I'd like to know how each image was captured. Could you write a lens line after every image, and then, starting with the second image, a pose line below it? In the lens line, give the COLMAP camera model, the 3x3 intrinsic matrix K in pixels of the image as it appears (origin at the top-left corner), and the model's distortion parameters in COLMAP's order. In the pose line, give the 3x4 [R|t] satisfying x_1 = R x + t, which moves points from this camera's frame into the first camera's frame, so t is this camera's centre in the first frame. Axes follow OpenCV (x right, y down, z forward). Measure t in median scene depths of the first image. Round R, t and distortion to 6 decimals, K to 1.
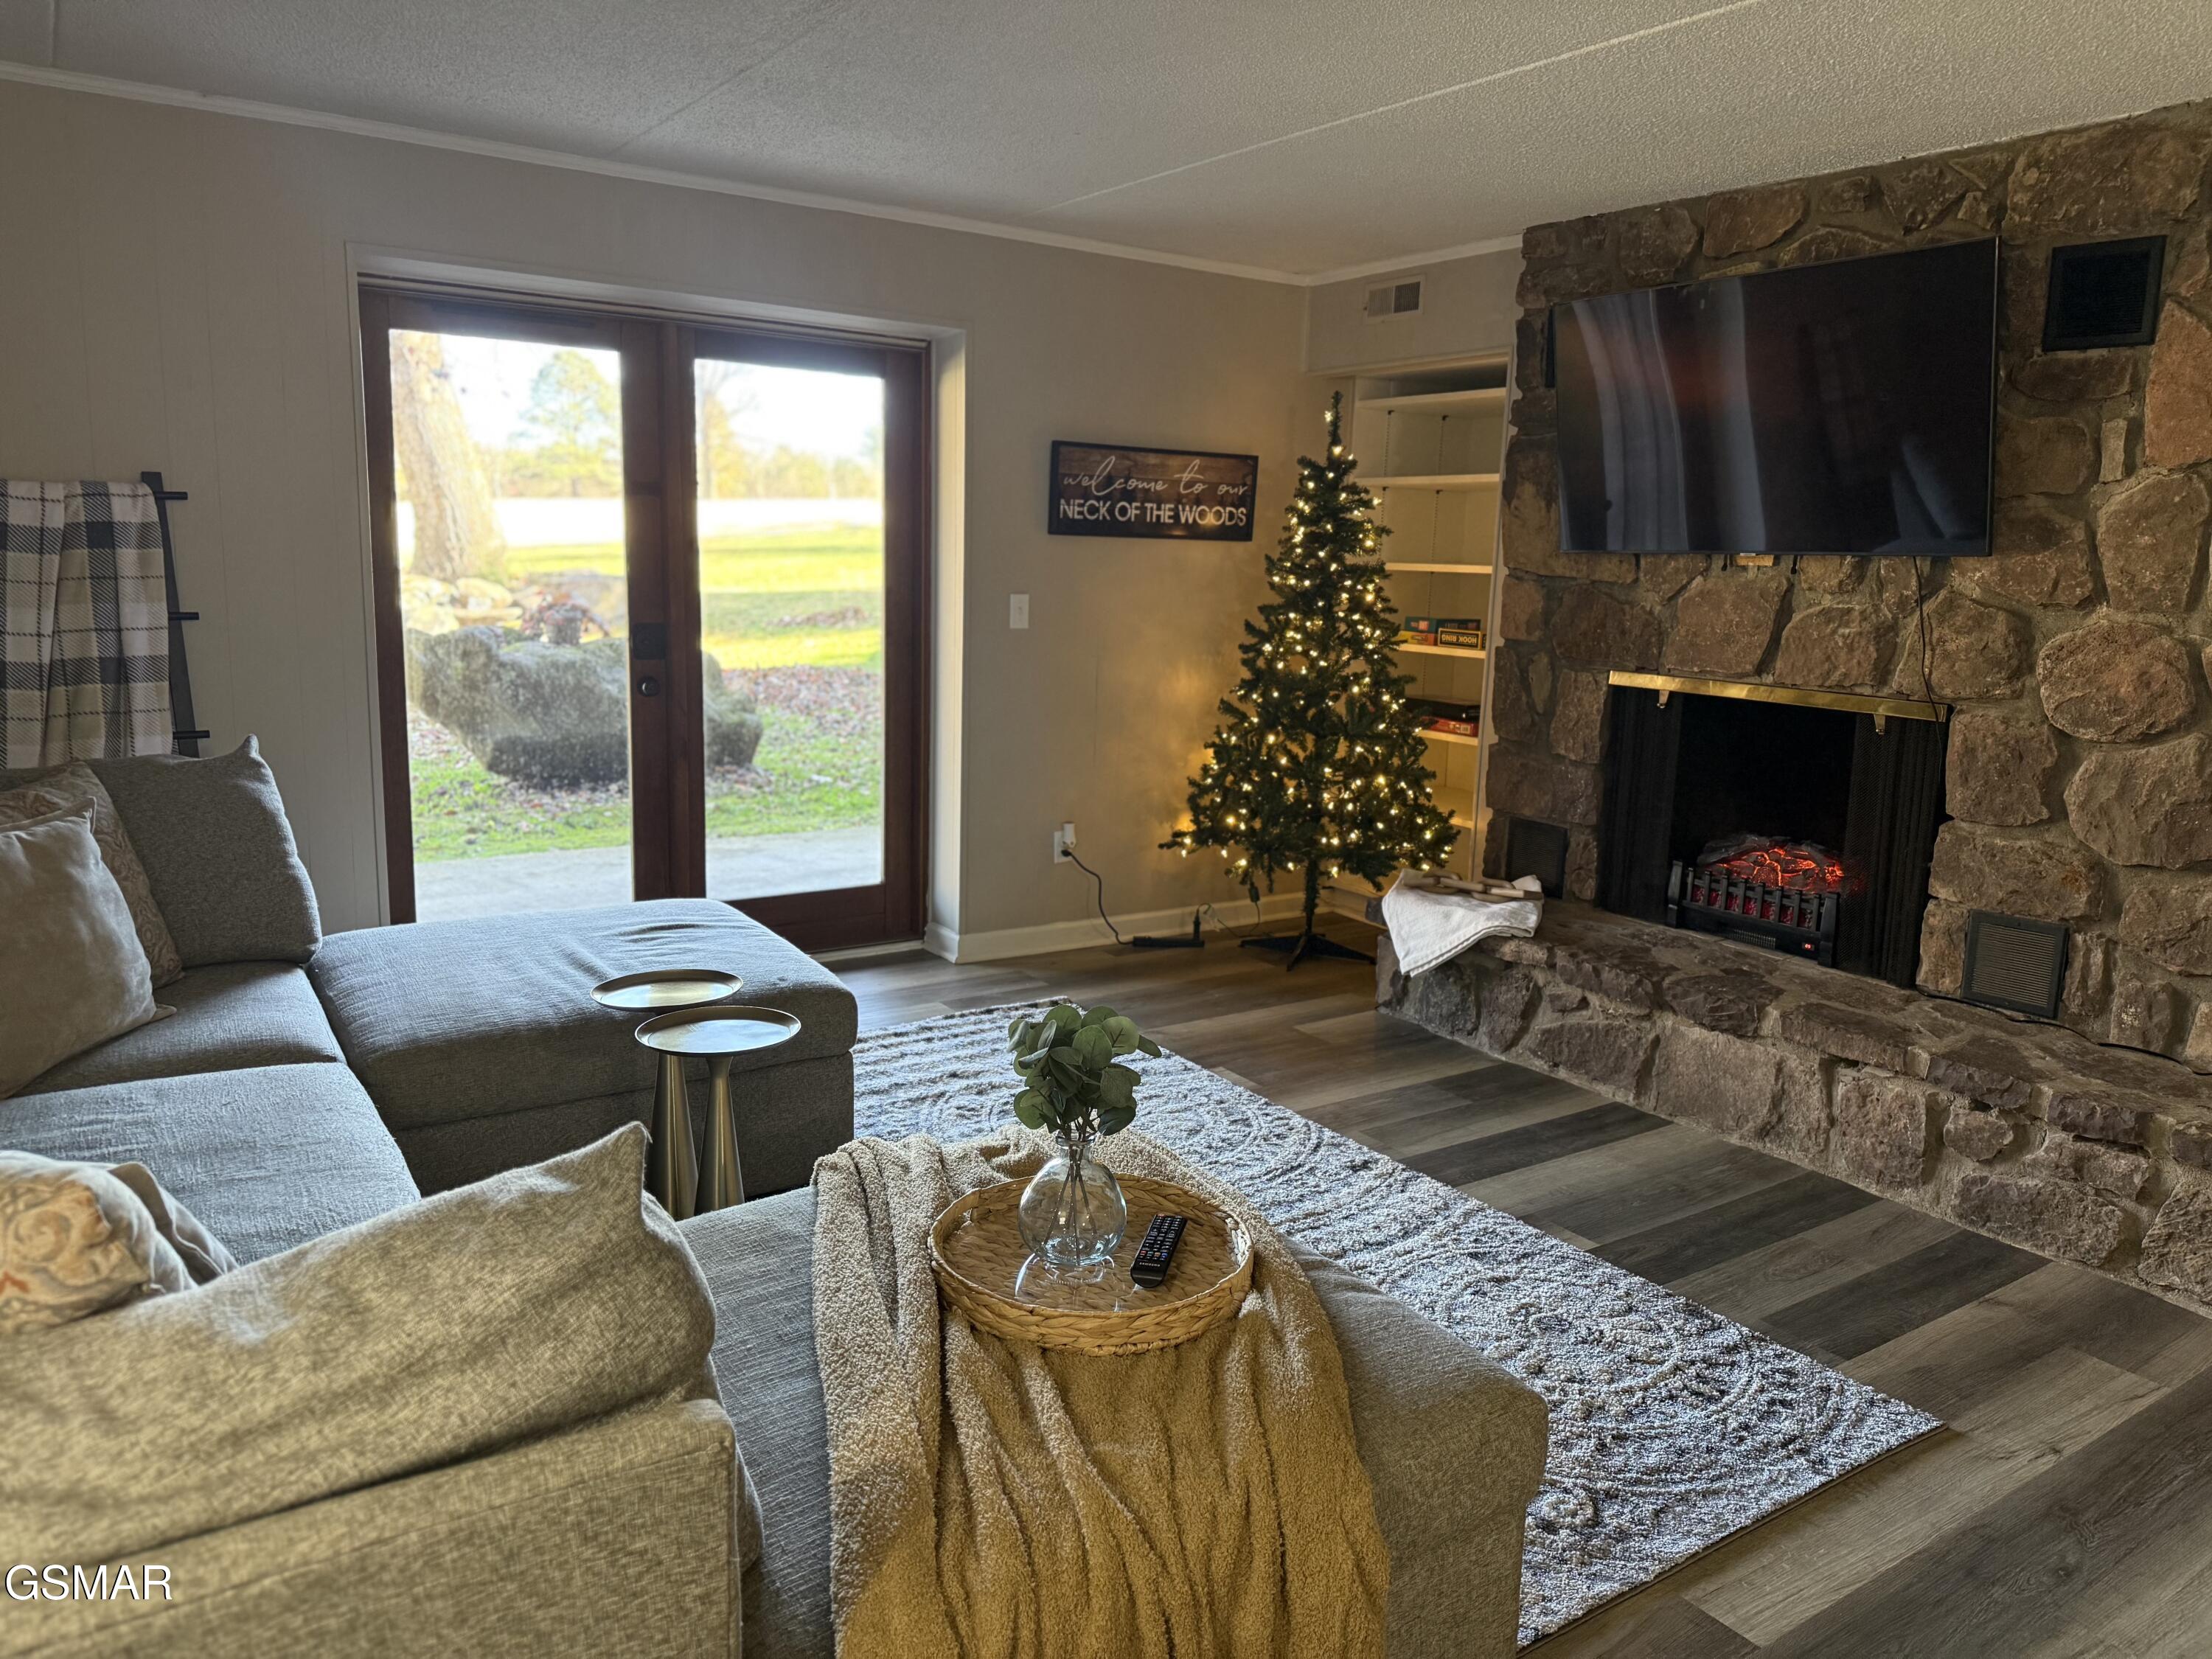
lens RADIAL K [[1541.2, 0, 1114.0], [0, 1541.2, 826.0], [0, 0, 1]] dist [0.039893, -0.007312]
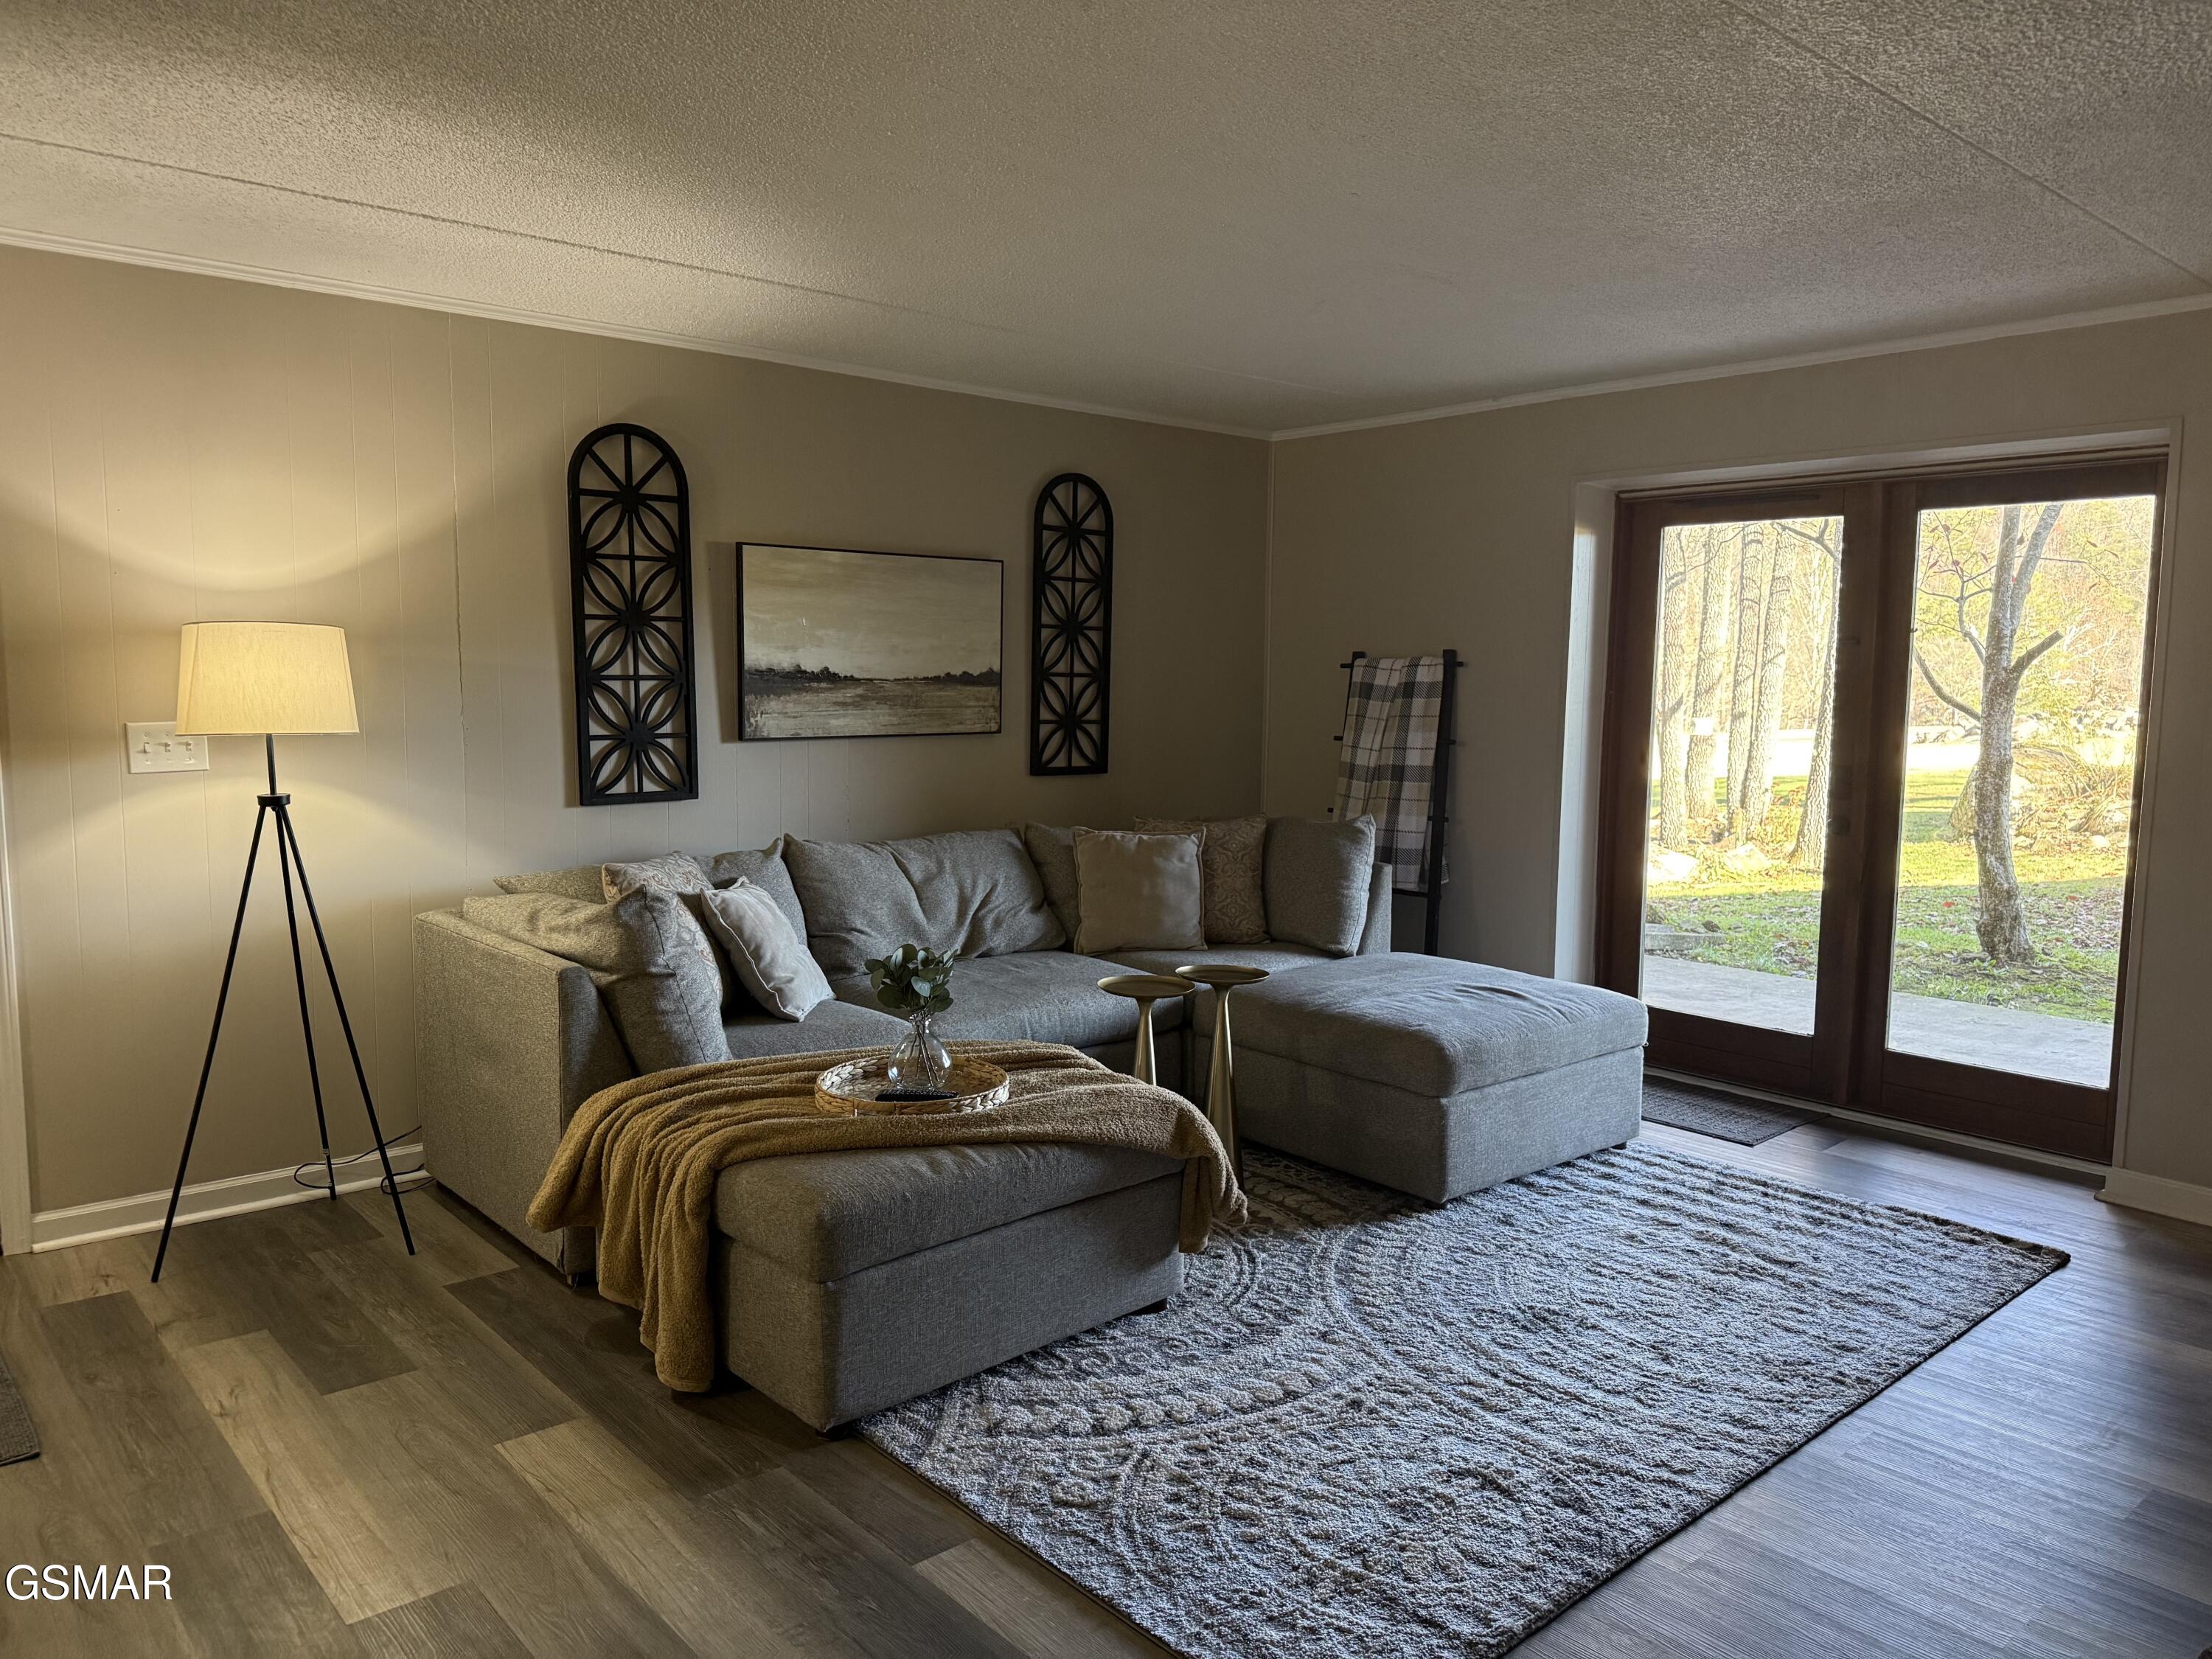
lens RADIAL K [[1541.2, 0, 1114.0], [0, 1541.2, 826.0], [0, 0, 1]] dist [0.039893, -0.007312]
pose [[0.139641, 0.069677, -0.987748, 0.861321], [-0.185293, 0.981740, 0.043057, -0.059243], [0.972711, 0.177010, 0.150002, 0.477990]]
